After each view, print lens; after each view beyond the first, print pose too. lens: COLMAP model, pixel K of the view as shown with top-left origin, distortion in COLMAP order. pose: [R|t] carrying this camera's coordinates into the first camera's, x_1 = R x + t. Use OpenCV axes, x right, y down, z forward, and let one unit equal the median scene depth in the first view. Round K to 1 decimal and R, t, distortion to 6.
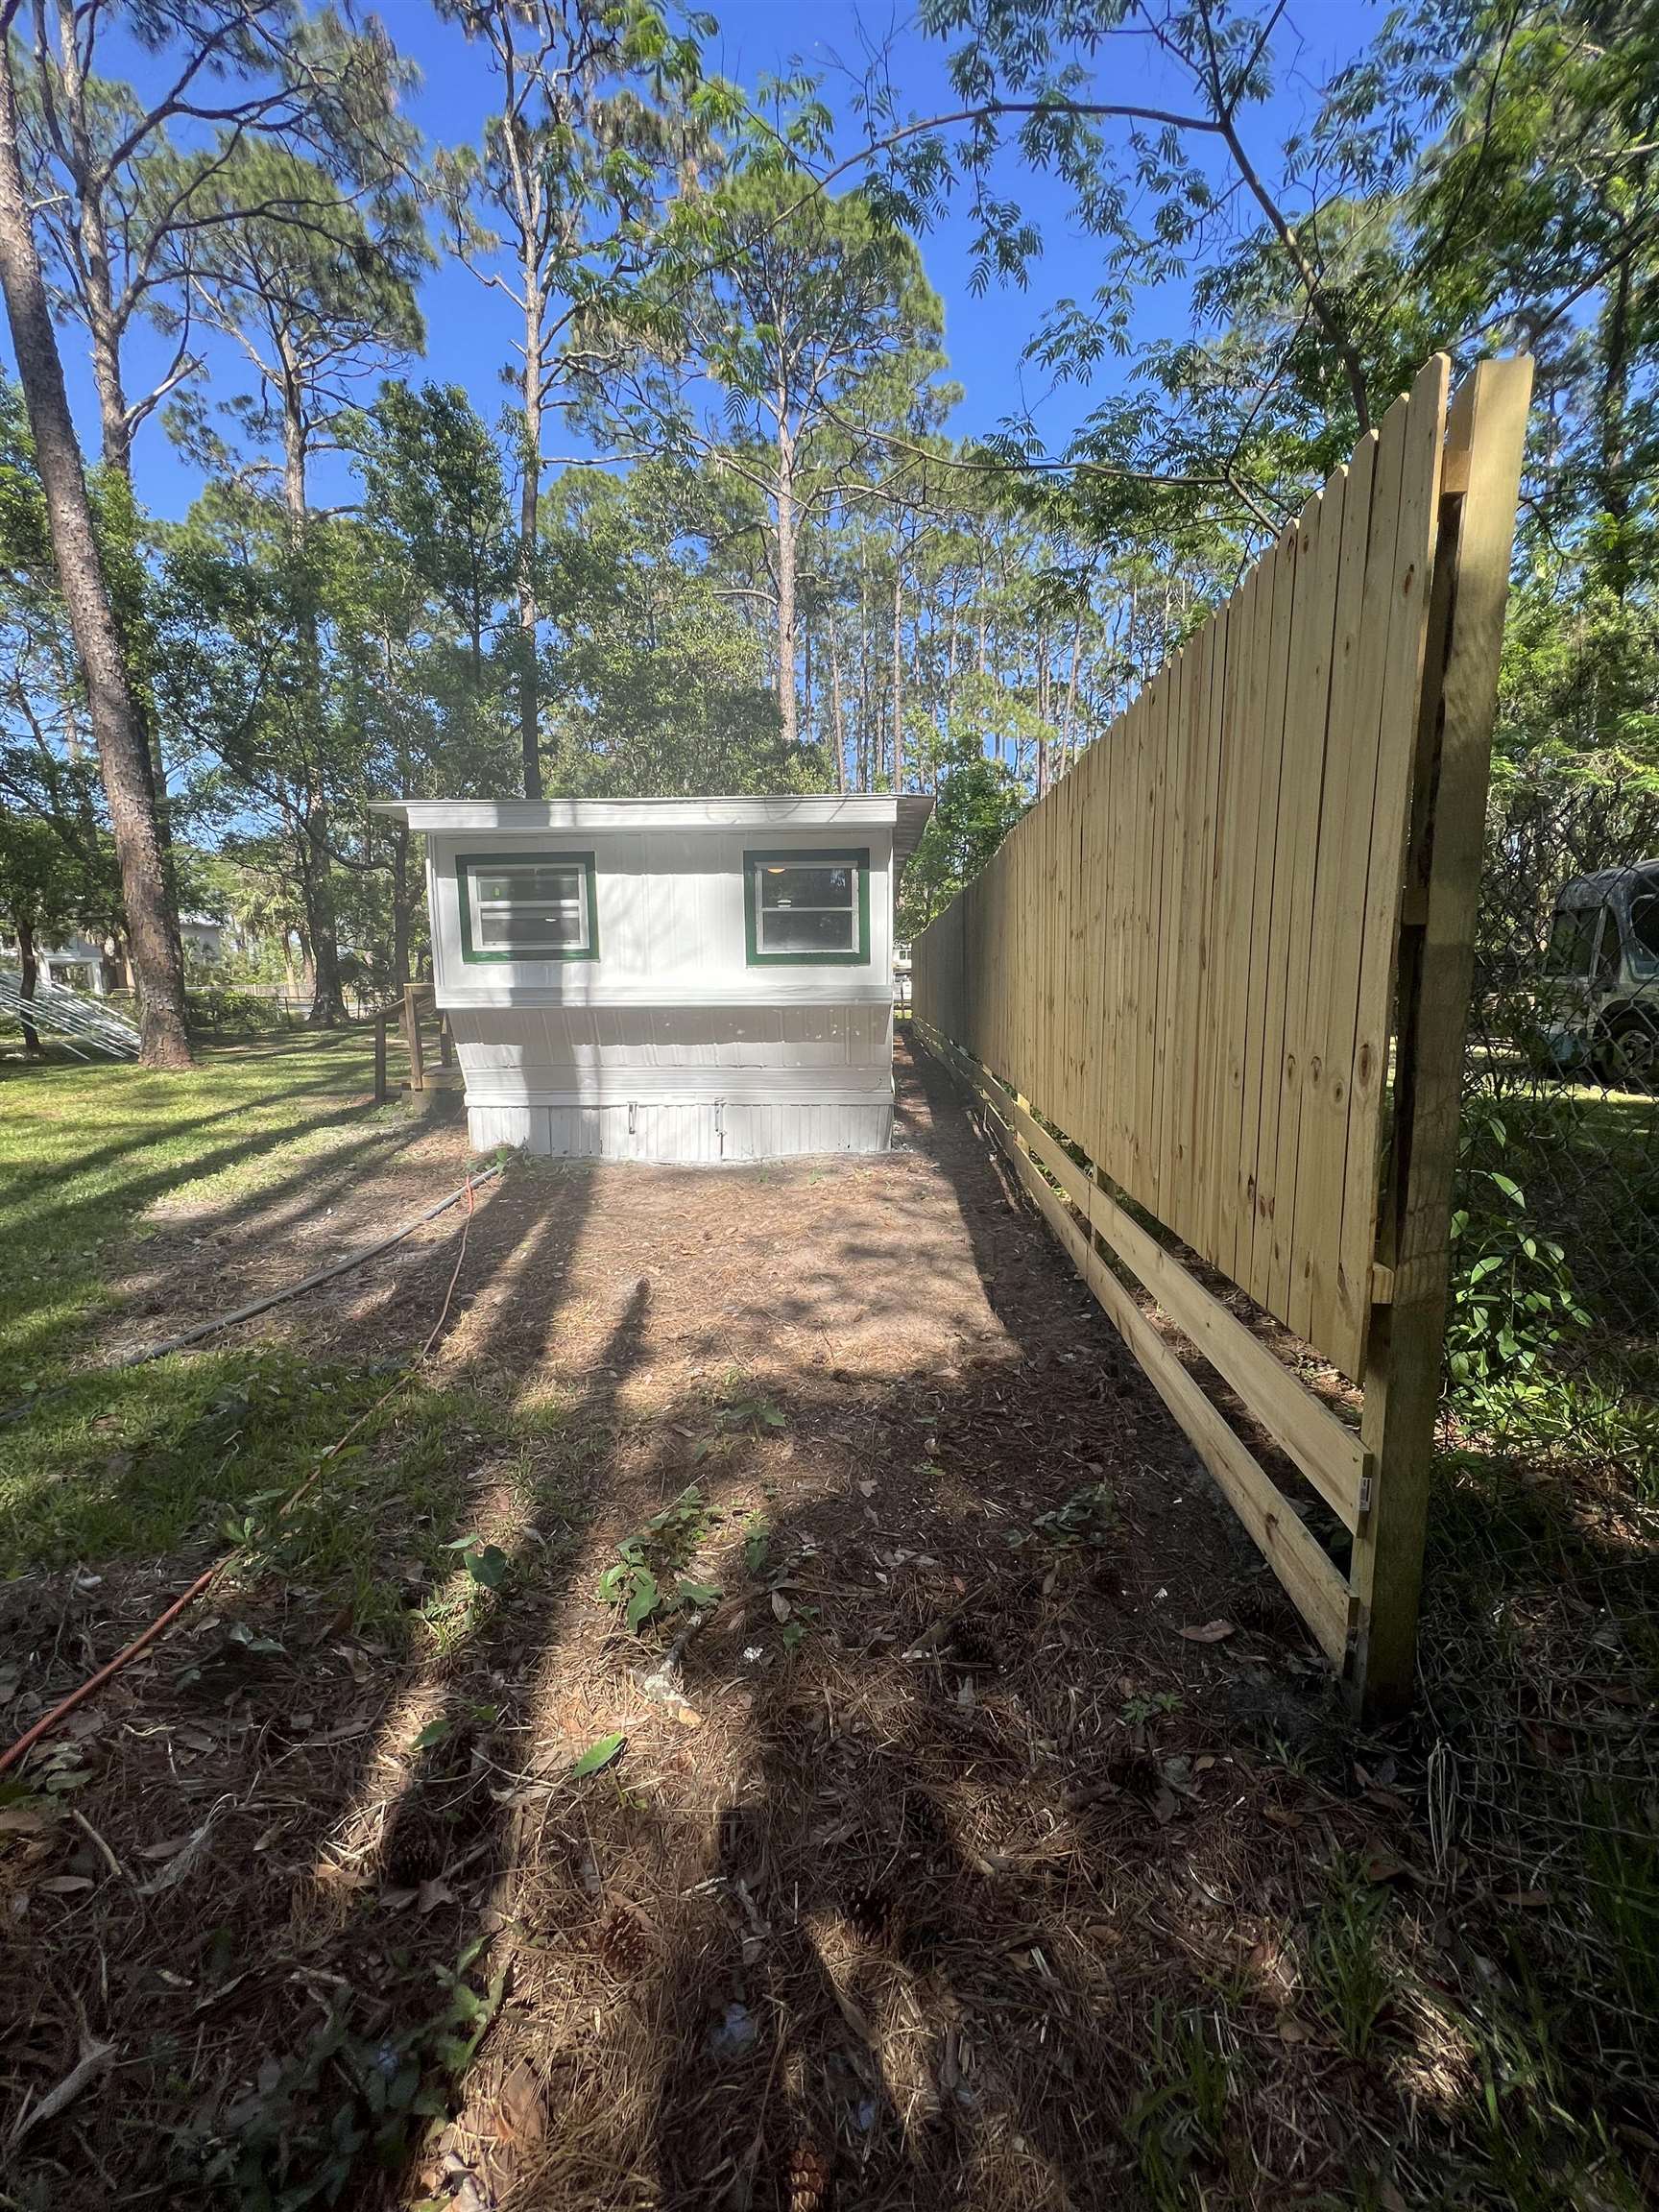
lens RADIAL K [[887.6, 0, 832.7], [0, 887.6, 1105.3], [0, 0, 1]] dist [-0.002489, -0.000160]
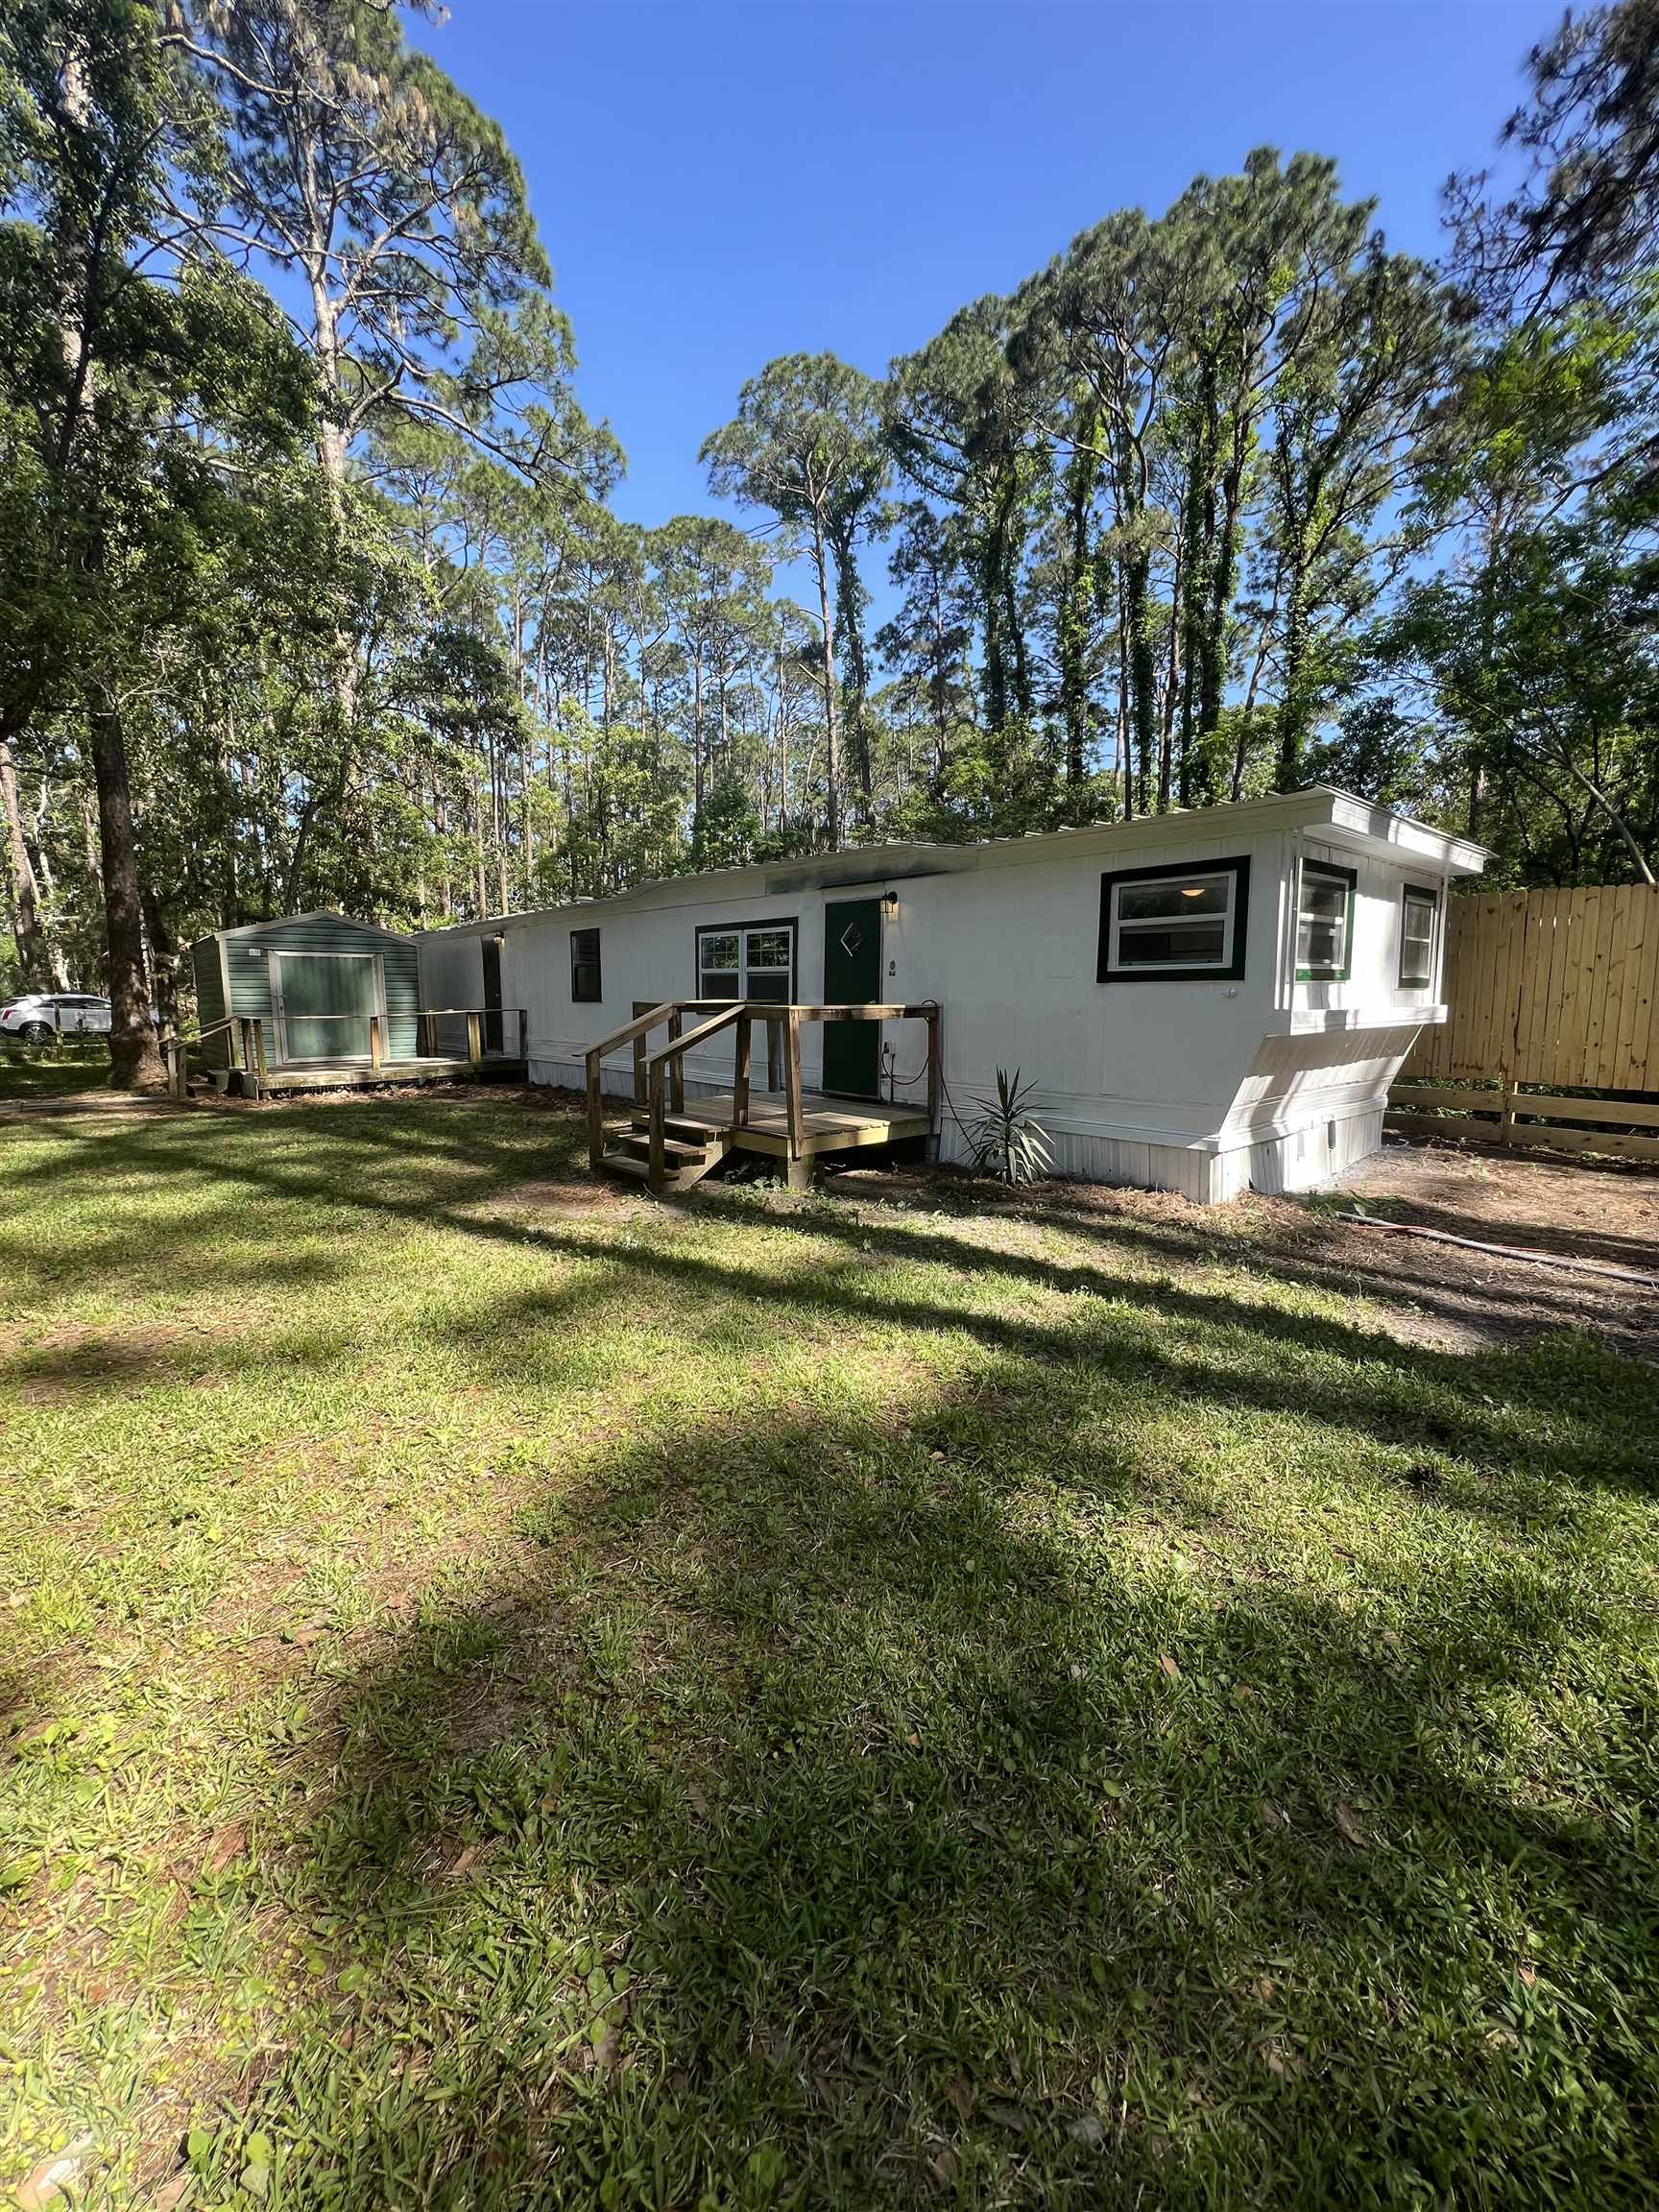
lens RADIAL K [[887.6, 0, 839.1], [0, 887.6, 1100.5], [0, 0, 1]] dist [-0.002489, -0.000160]
pose [[0.711646, -0.079235, 0.698055, -1.336277], [0.095754, 0.995287, 0.015355, -0.102374], [-0.695982, 0.055914, 0.715879, 0.699742]]
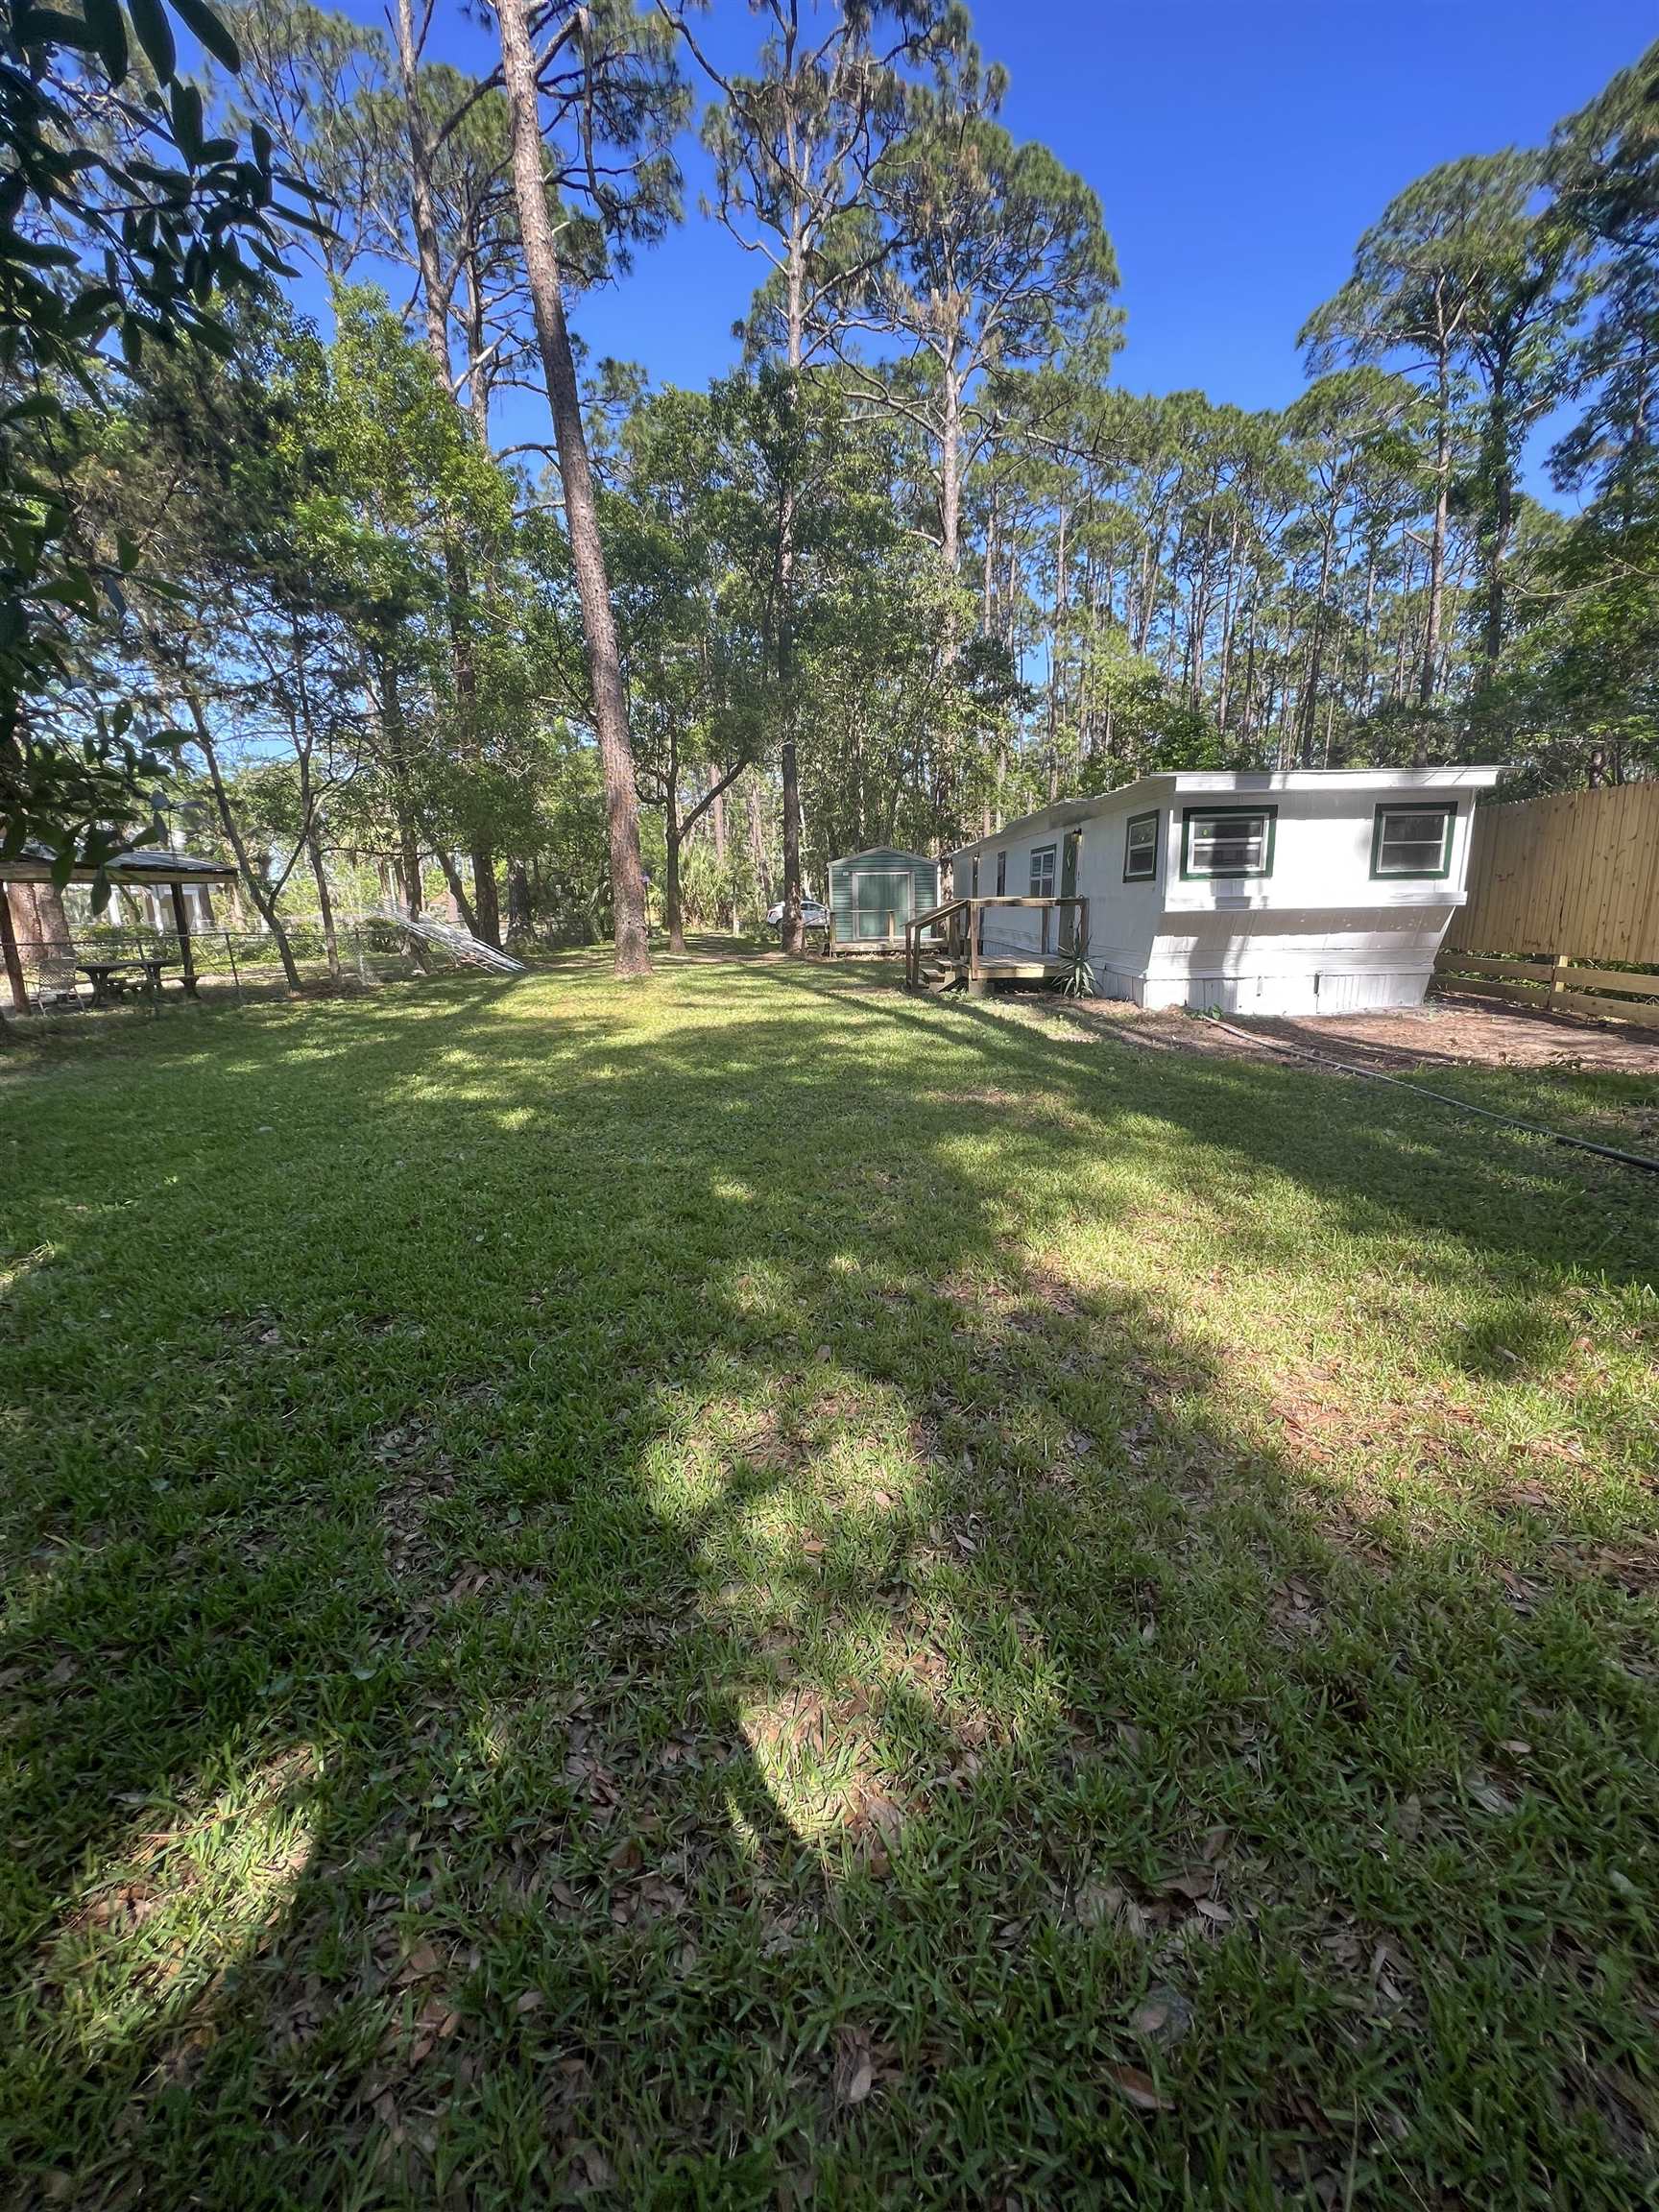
lens RADIAL K [[887.6, 0, 827.4], [0, 887.6, 1105.9], [0, 0, 1]] dist [-0.002489, -0.000160]
pose [[0.998926, -0.022845, 0.040320, -1.083969], [0.019402, 0.996294, 0.083799, 0.081925], [-0.042085, -0.082927, 0.995667, -0.504000]]
